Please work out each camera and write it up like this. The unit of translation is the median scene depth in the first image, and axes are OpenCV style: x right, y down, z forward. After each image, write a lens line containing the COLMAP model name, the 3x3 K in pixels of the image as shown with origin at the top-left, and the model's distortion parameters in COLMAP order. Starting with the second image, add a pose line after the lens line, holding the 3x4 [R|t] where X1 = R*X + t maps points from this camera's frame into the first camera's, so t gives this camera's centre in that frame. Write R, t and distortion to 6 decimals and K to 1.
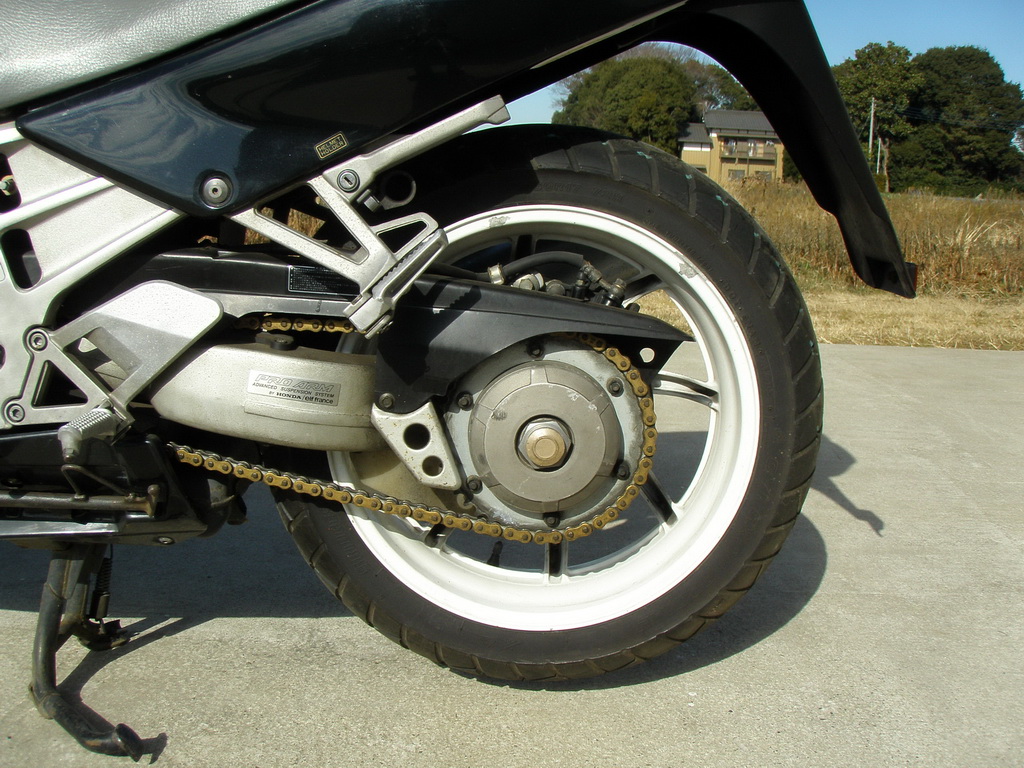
lens RADIAL K [[1141.9, 0, 509.2], [0, 1141.9, 400.2], [0, 0, 1]] dist [-0.209137, 0.209130]
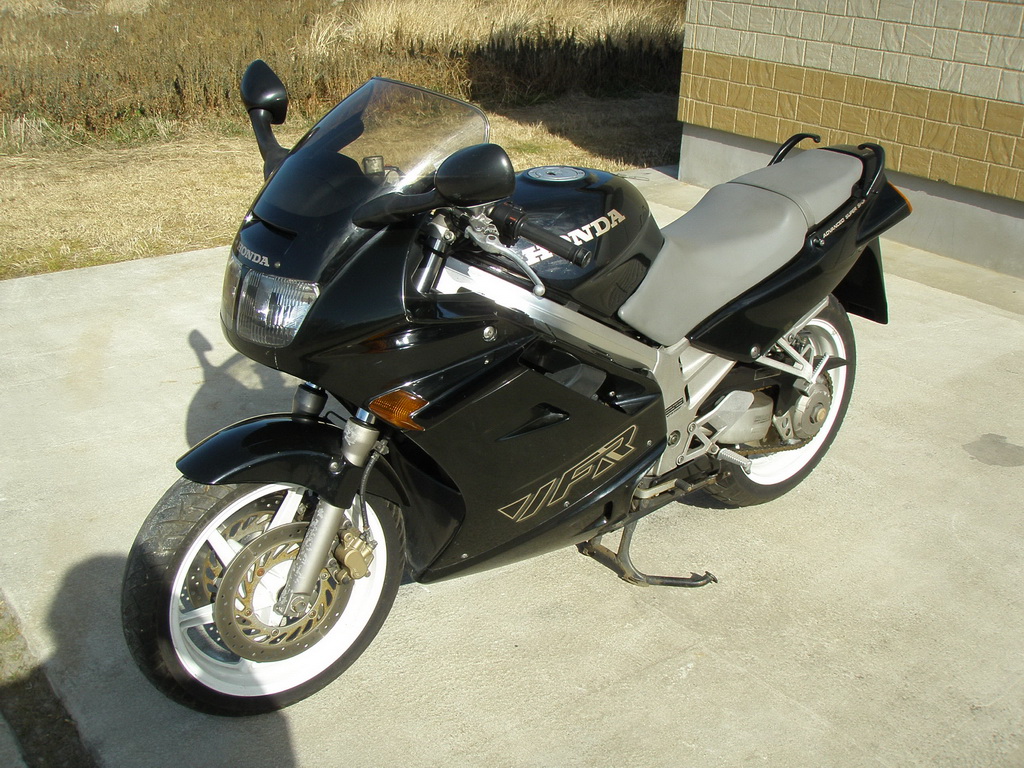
lens RADIAL K [[1141.9, 0, 509.2], [0, 1141.9, 400.2], [0, 0, 1]] dist [-0.209137, 0.209130]
pose [[0.779123, -0.241475, 0.578495, -2.011783], [0.103970, 0.959826, 0.260622, -0.739958], [-0.618188, -0.142910, 0.772929, -0.559365]]
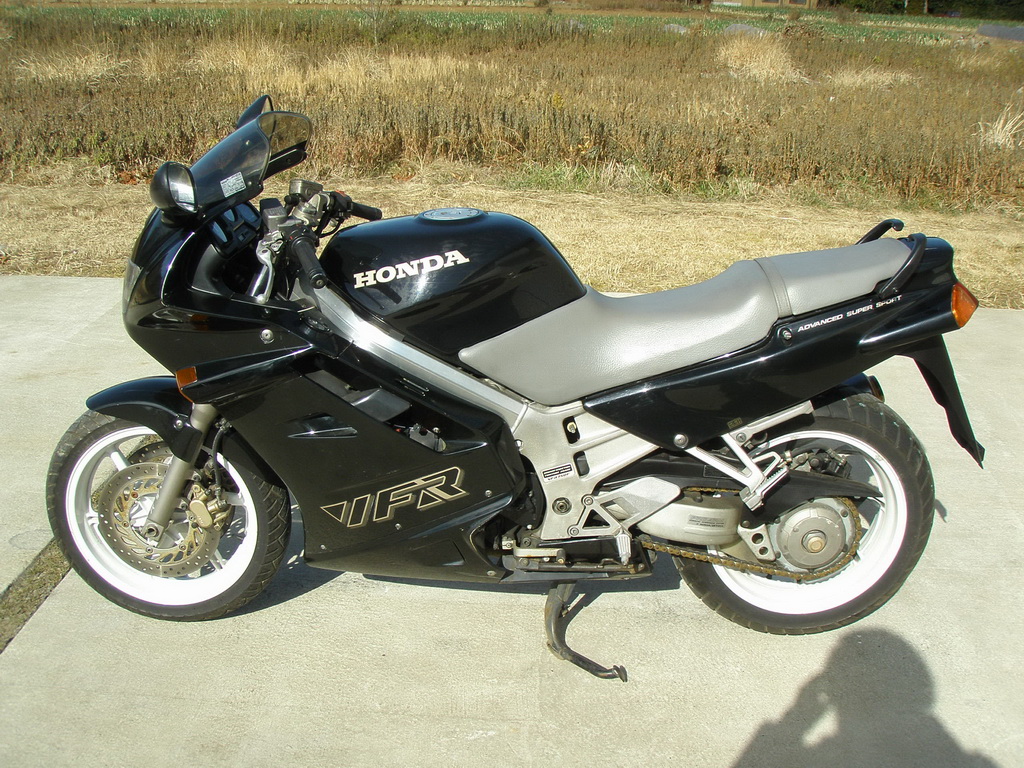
lens RADIAL K [[1141.9, 0, 509.2], [0, 1141.9, 400.2], [0, 0, 1]] dist [-0.209137, 0.209130]
pose [[0.999771, 0.000558, -0.021387, -0.518350], [0.002849, 0.987287, 0.158923, -0.584865], [0.021203, -0.158947, 0.987059, -1.132478]]
